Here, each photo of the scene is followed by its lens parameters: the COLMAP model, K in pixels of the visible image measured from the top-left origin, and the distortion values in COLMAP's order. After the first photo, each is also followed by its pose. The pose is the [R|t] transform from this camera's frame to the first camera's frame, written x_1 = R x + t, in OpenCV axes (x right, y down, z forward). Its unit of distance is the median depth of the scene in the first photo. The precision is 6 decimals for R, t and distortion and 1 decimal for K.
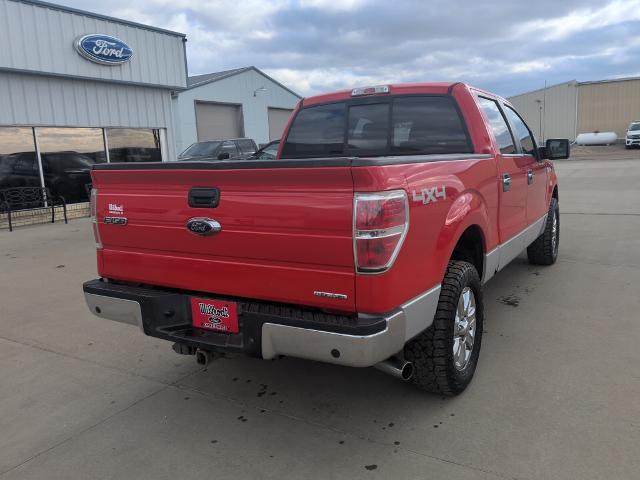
lens RADIAL K [[537.5, 0, 319.6], [0, 537.5, 215.6], [0, 0, 1]] dist [0.053098, -0.002221]
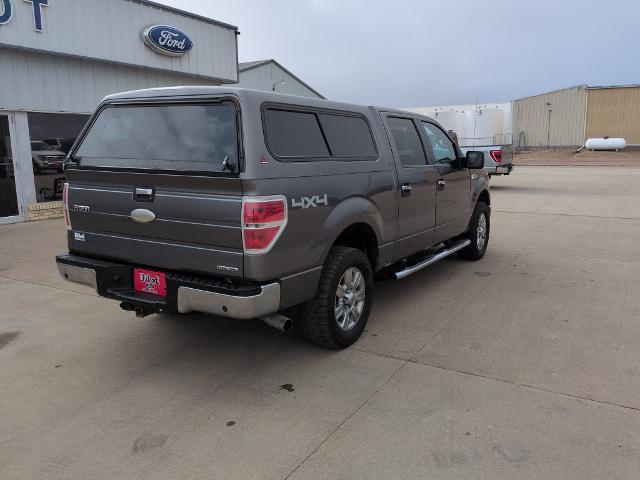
lens RADIAL K [[532.7, 0, 320.0], [0, 532.7, 240.0], [0, 0, 1]] dist [0.078168, -0.150008]
pose [[0.999234, 0.038238, -0.008300, 0.234074], [-0.037724, 0.997769, 0.055073, -0.009643], [0.010388, -0.054718, 0.998448, -0.322651]]
